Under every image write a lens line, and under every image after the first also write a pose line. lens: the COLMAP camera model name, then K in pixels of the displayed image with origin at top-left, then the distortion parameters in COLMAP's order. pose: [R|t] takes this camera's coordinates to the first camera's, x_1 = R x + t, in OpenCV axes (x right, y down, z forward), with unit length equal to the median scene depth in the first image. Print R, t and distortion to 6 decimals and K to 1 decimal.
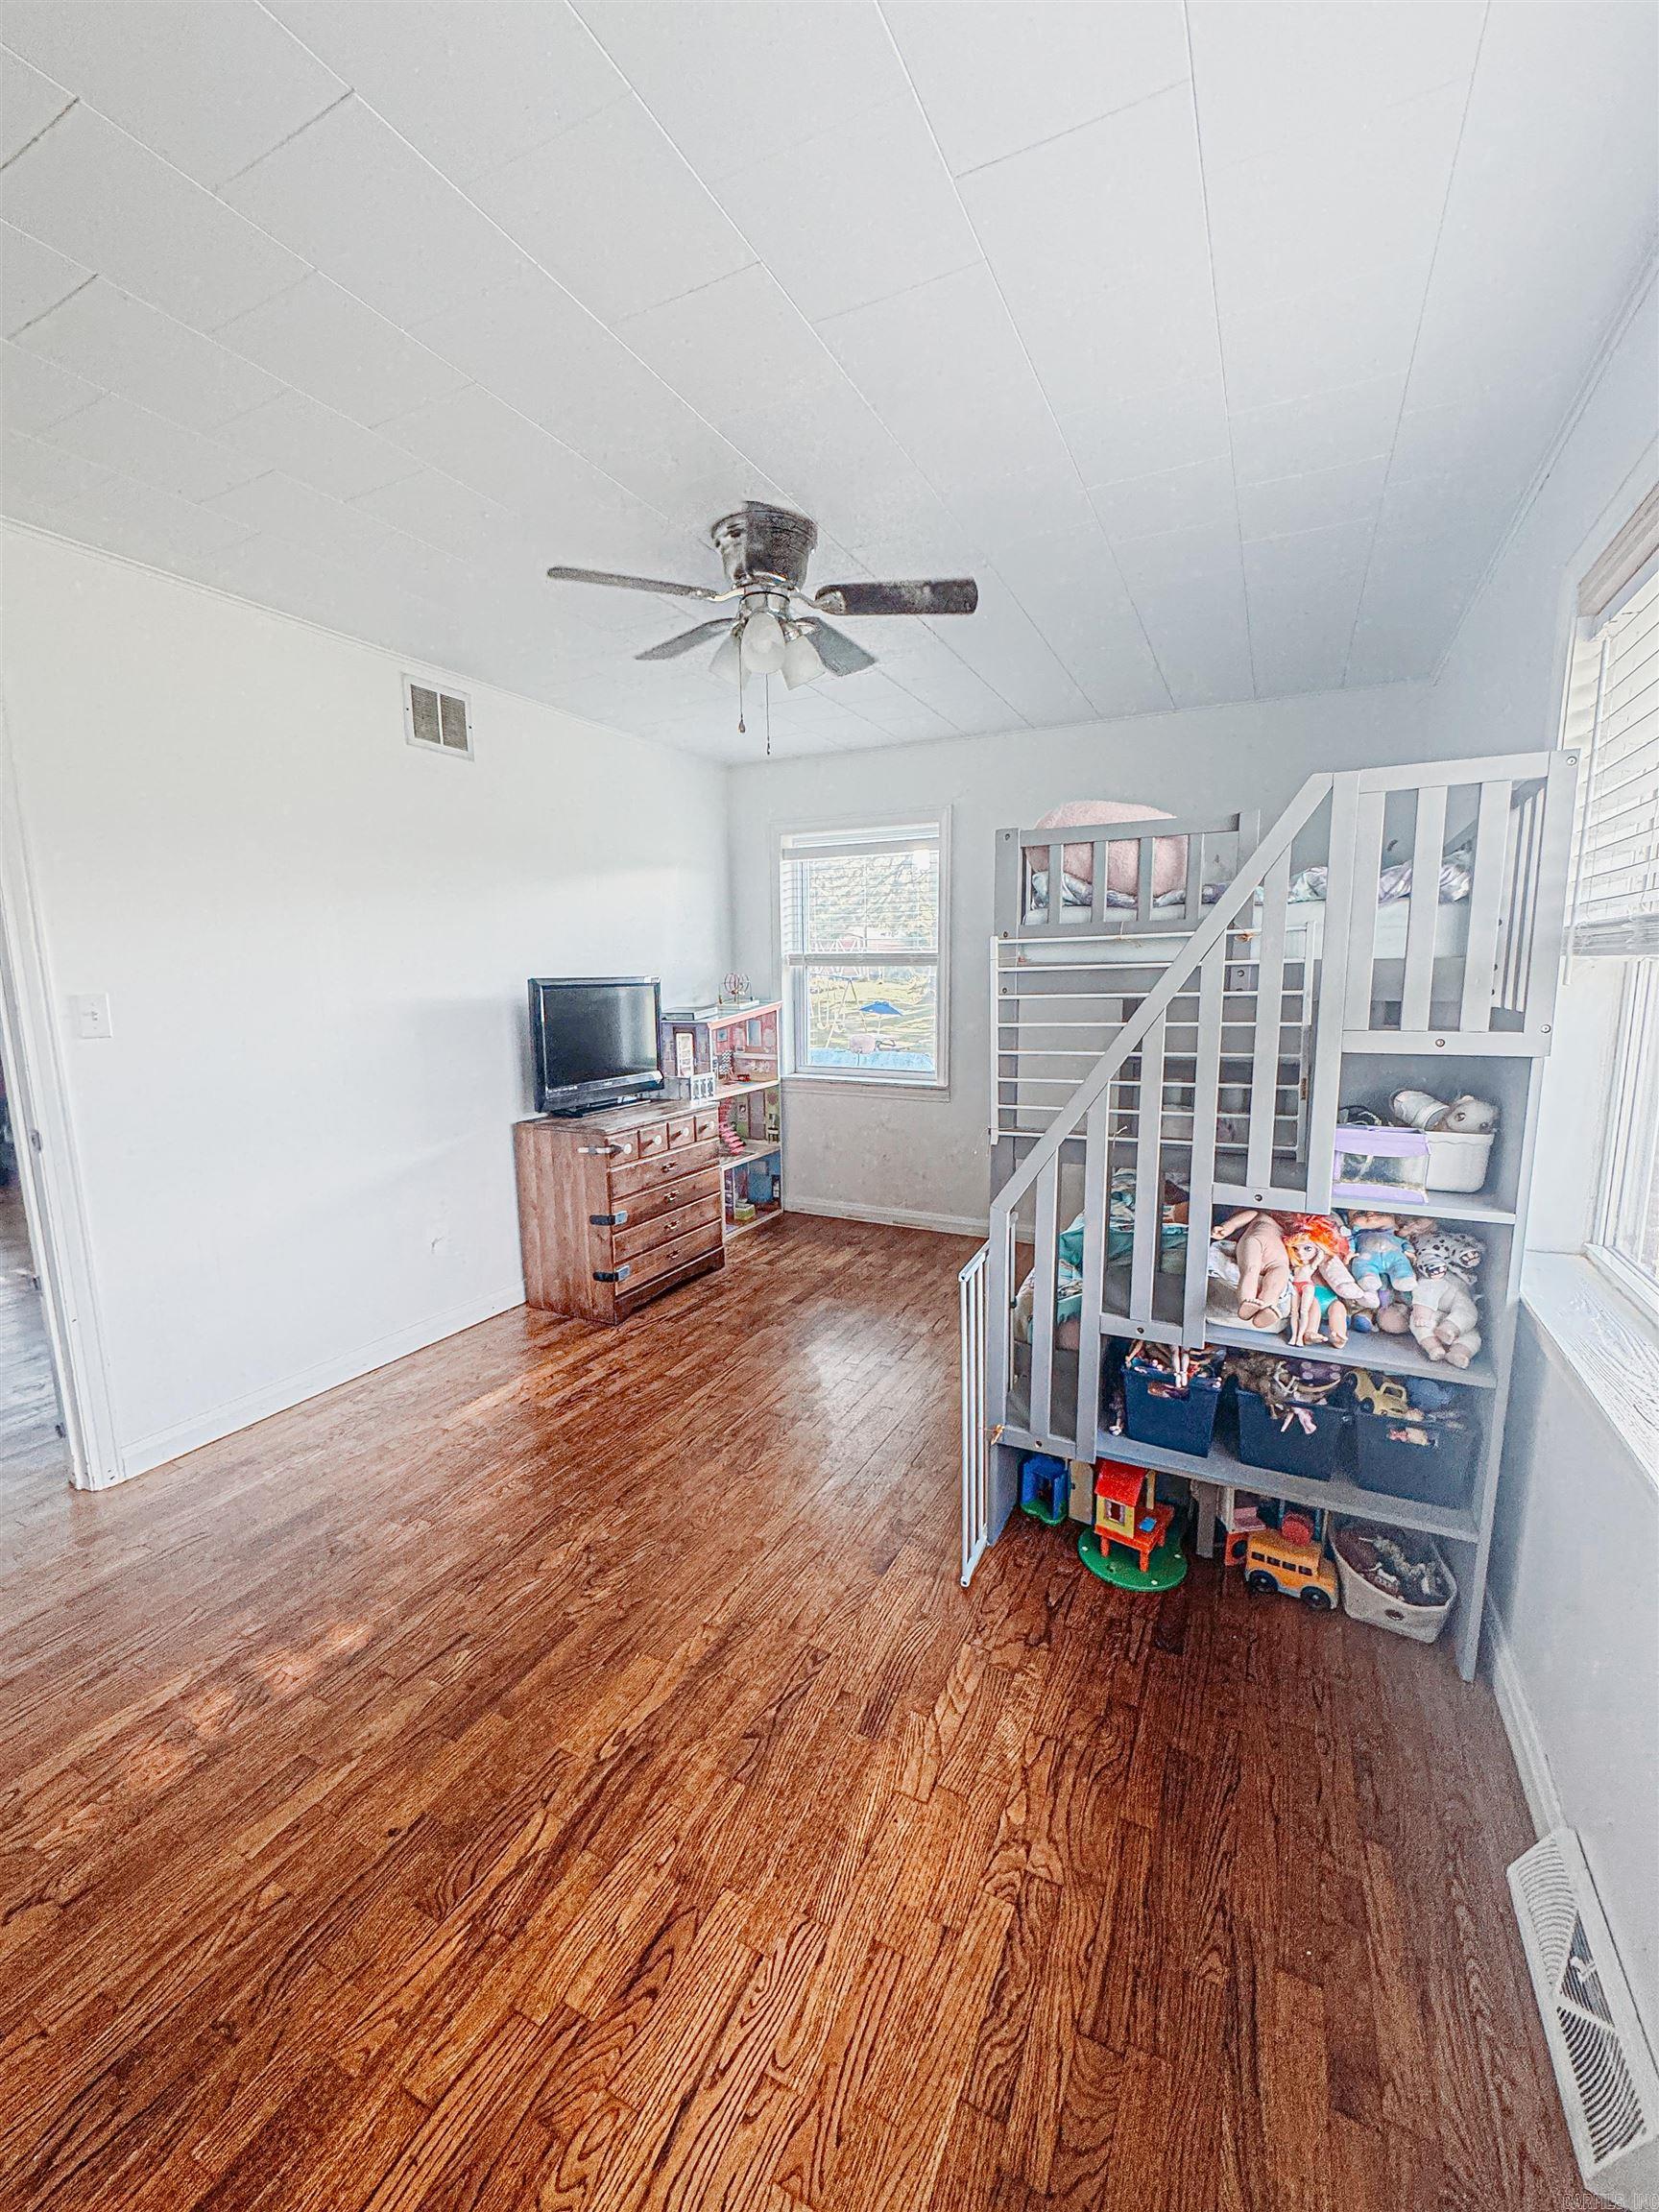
lens RADIAL K [[884.6, 0, 826.0], [0, 884.6, 1103.8], [0, 0, 1]] dist [-0.003150, -0.000350]
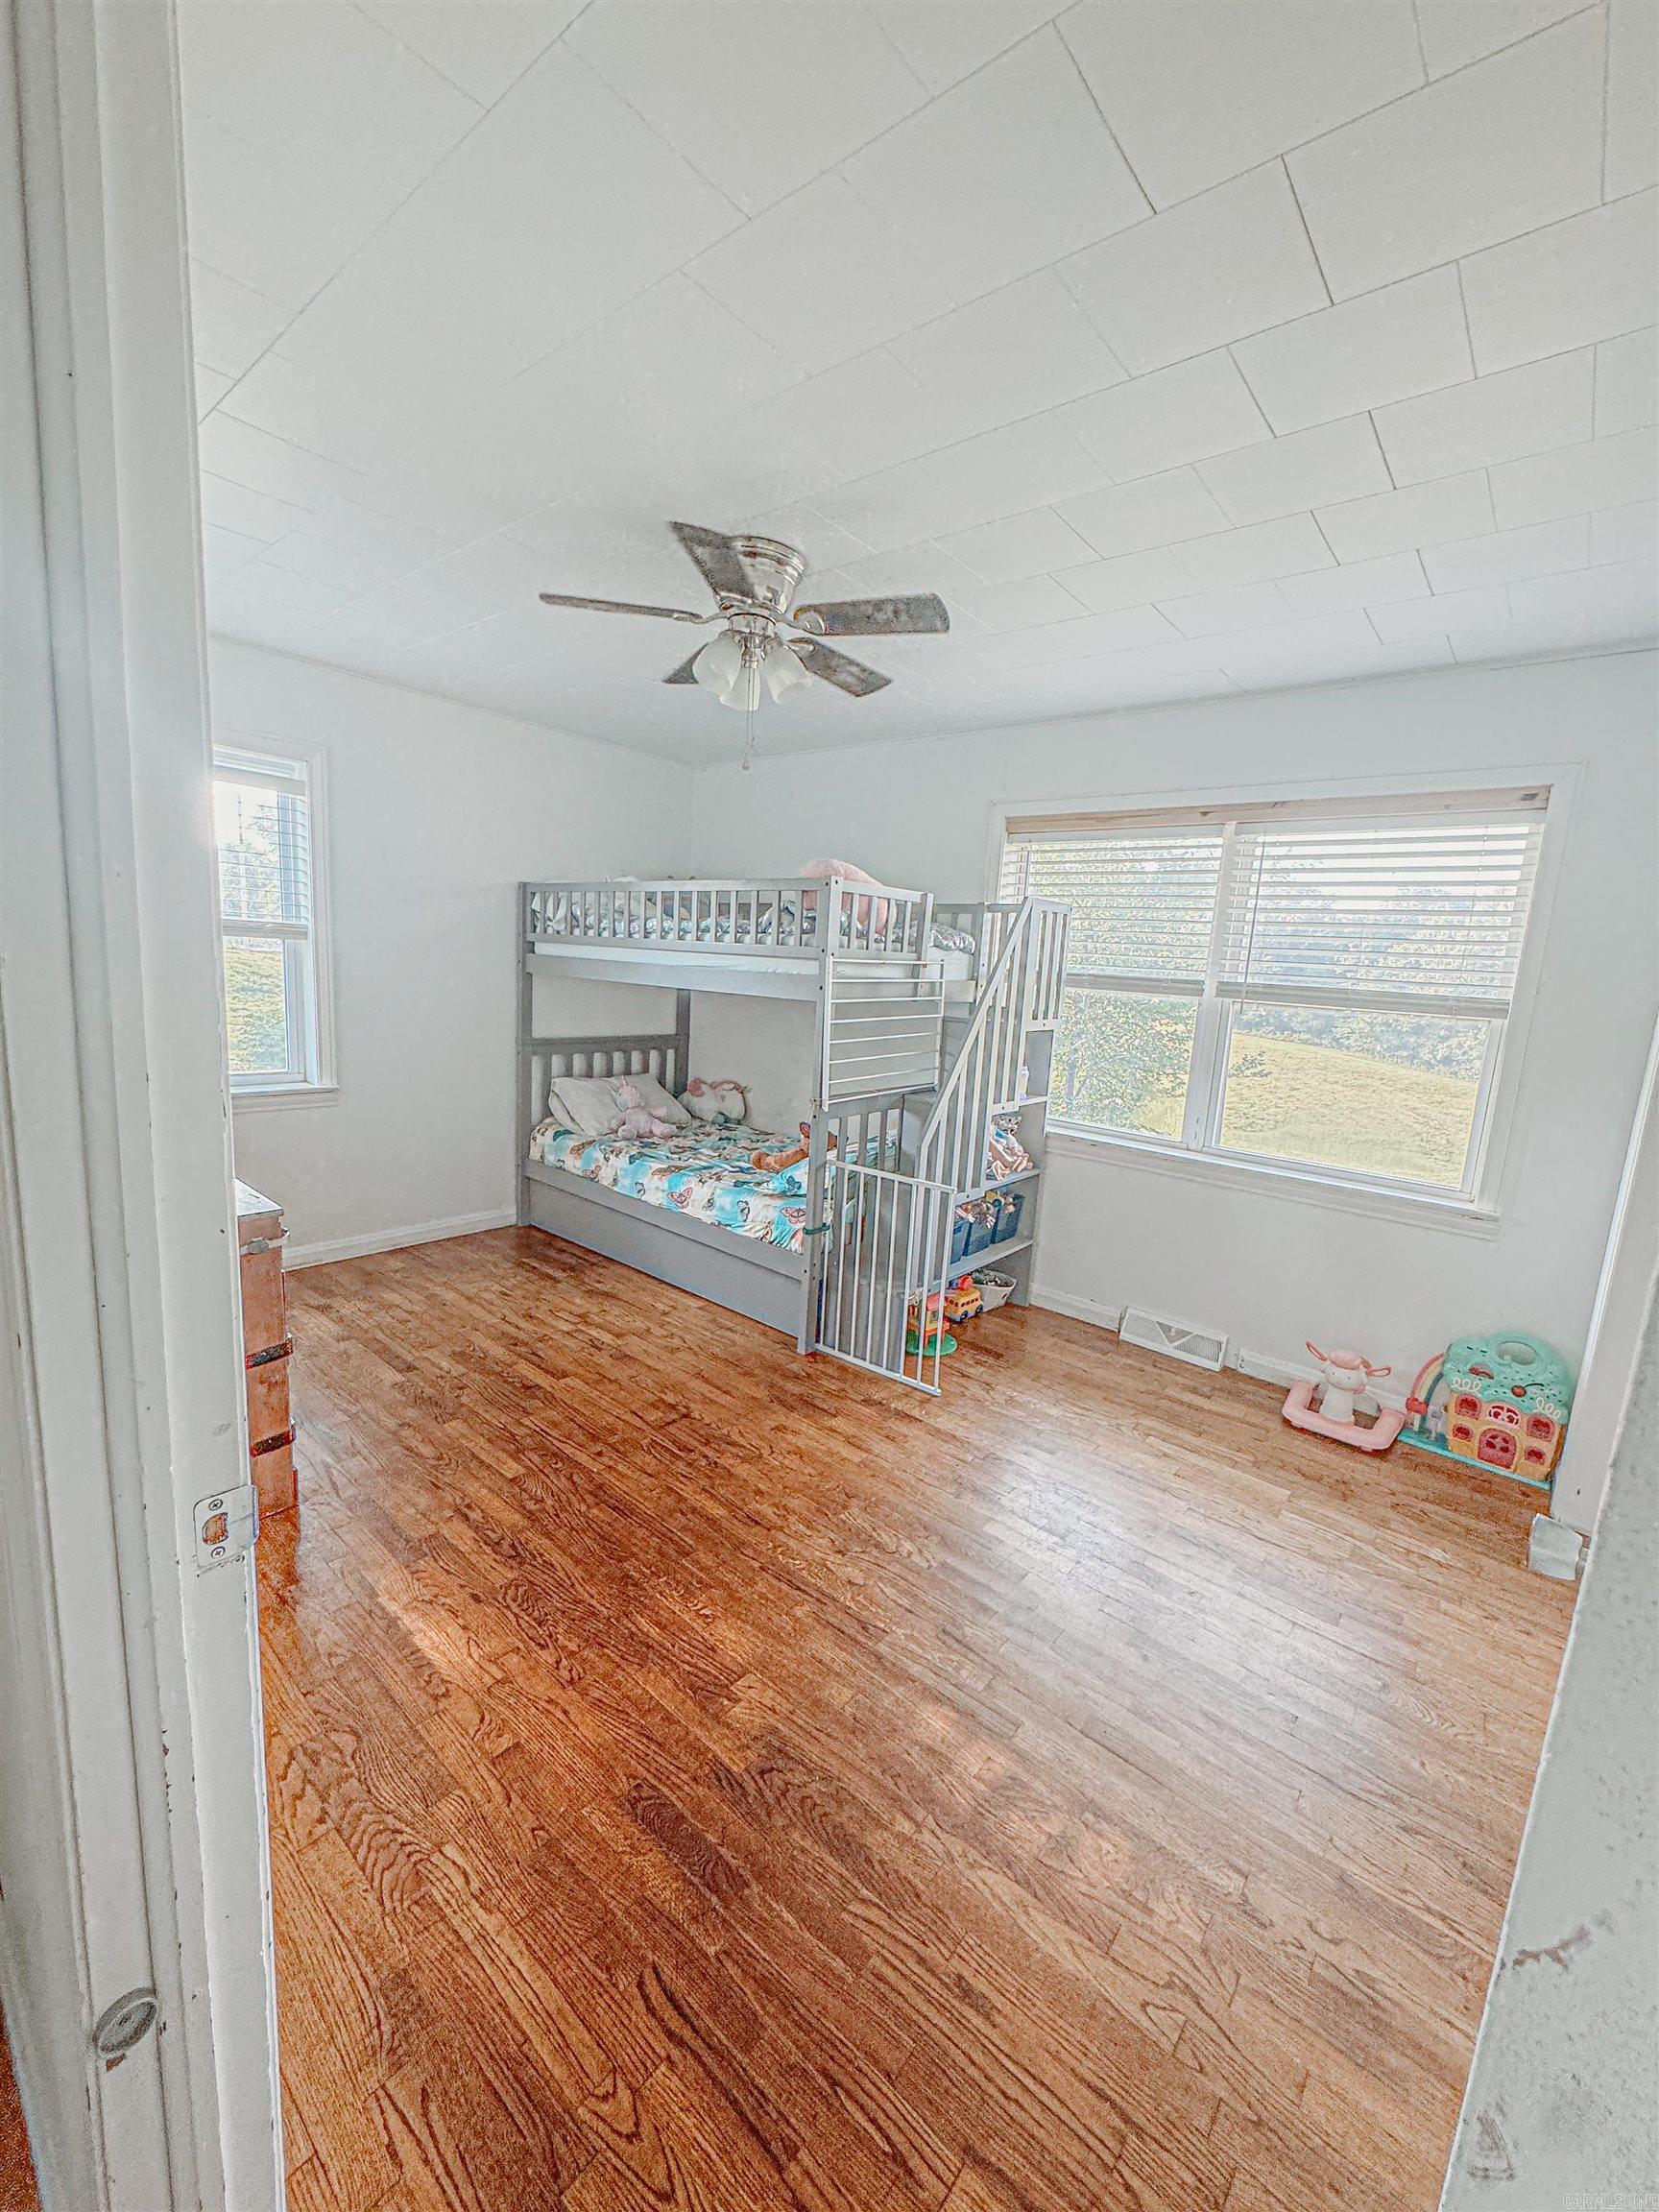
lens RADIAL K [[884.6, 0, 826.0], [0, 884.6, 1103.8], [0, 0, 1]] dist [-0.003150, -0.000350]
pose [[0.230269, -0.136332, 0.963530, -1.051931], [0.085708, 0.989131, 0.119471, -0.120024], [-0.969345, 0.055072, 0.239451, 0.654789]]
